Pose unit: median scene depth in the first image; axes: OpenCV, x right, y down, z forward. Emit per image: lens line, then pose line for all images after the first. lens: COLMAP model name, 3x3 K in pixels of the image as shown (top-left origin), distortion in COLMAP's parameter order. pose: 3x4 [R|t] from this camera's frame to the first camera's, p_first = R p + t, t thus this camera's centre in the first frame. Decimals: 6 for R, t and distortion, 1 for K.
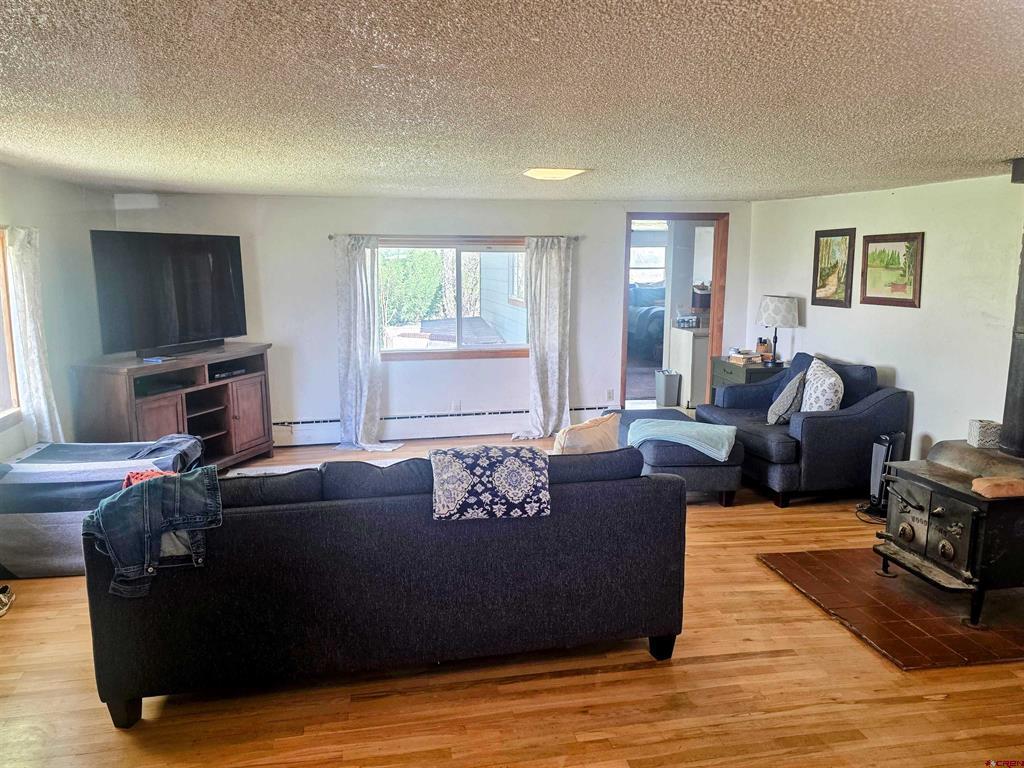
lens RADIAL K [[747.7, 0, 509.0], [0, 747.7, 387.2], [0, 0, 1]] dist [0.014276, 0.000567]
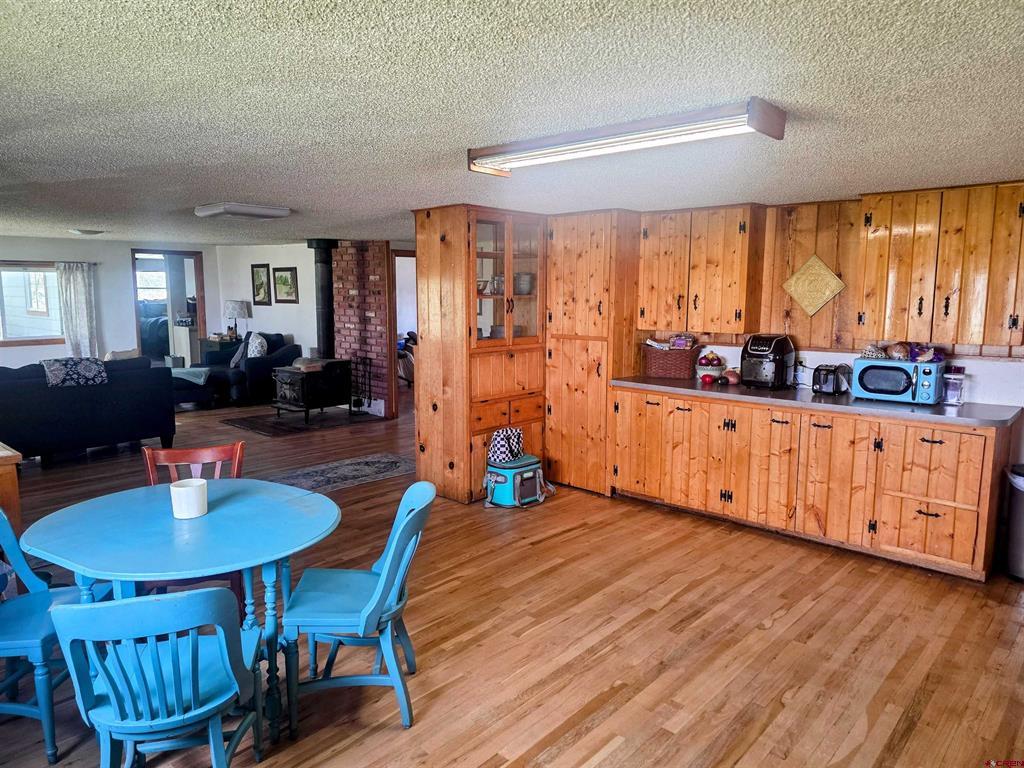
lens RADIAL K [[682.1, 0, 517.1], [0, 682.1, 389.5], [0, 0, 1]] dist [0.014440, -0.002662]
pose [[0.790888, -0.081635, 0.606491, -0.108720], [0.094408, 0.995474, 0.010880, 0.134184], [-0.604635, 0.048653, 0.795016, -0.683032]]
